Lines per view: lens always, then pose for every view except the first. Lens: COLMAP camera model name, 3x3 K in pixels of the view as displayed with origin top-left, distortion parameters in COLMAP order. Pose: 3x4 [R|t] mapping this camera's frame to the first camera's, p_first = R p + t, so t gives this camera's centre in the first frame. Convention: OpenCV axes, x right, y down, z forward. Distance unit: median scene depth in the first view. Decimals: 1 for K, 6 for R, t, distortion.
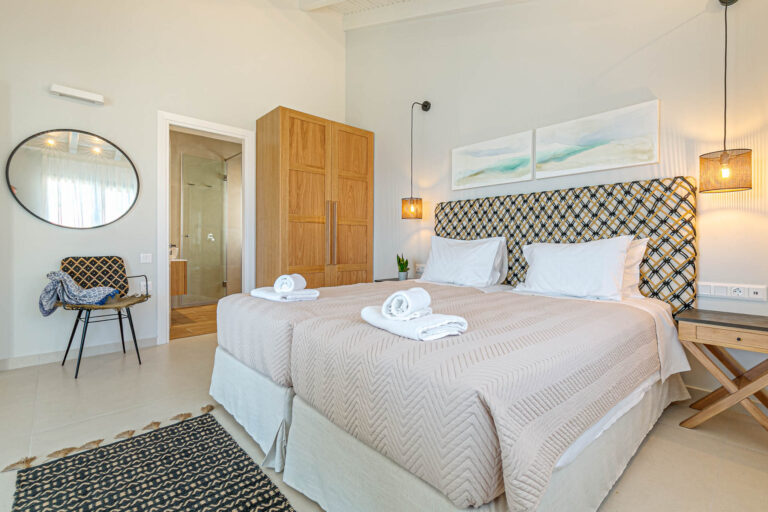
lens RADIAL K [[350.7, 0, 389.7], [0, 350.7, 240.4], [0, 0, 1]] dist [0.005671, -0.002006]
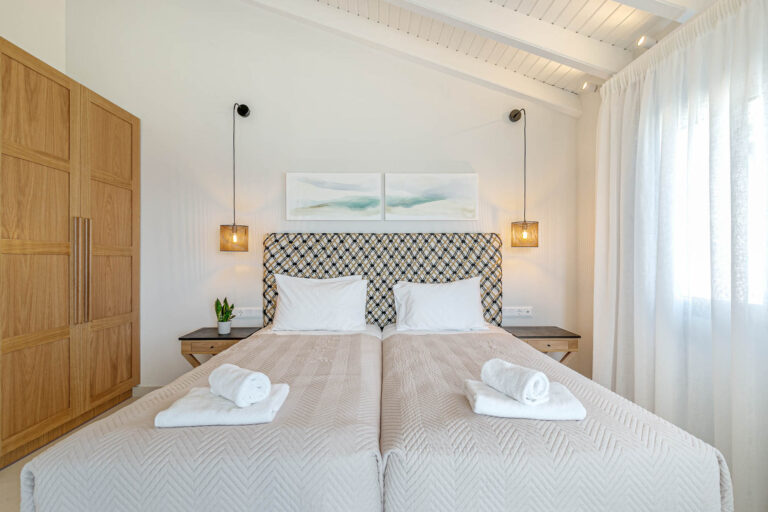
lens RADIAL K [[350.7, 0, 388.2], [0, 350.7, 259.0], [0, 0, 1]] dist [0.005671, -0.002006]
pose [[0.666386, -0.003432, 0.745599, -0.358818], [-0.002927, 0.999970, 0.007218, -0.062897], [-0.745601, -0.006992, 0.666356, 0.272876]]
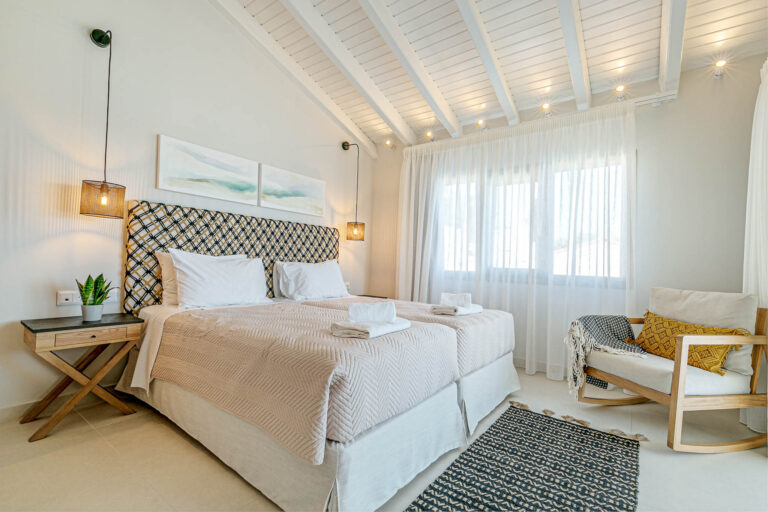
lens RADIAL K [[350.7, 0, 382.6], [0, 350.7, 255.8], [0, 0, 1]] dist [0.005671, -0.002006]
pose [[-0.165351, 0.013068, 0.986148, -0.774059], [-0.047476, 0.998648, -0.021194, -0.003519], [-0.985091, -0.050323, -0.164507, 0.753940]]
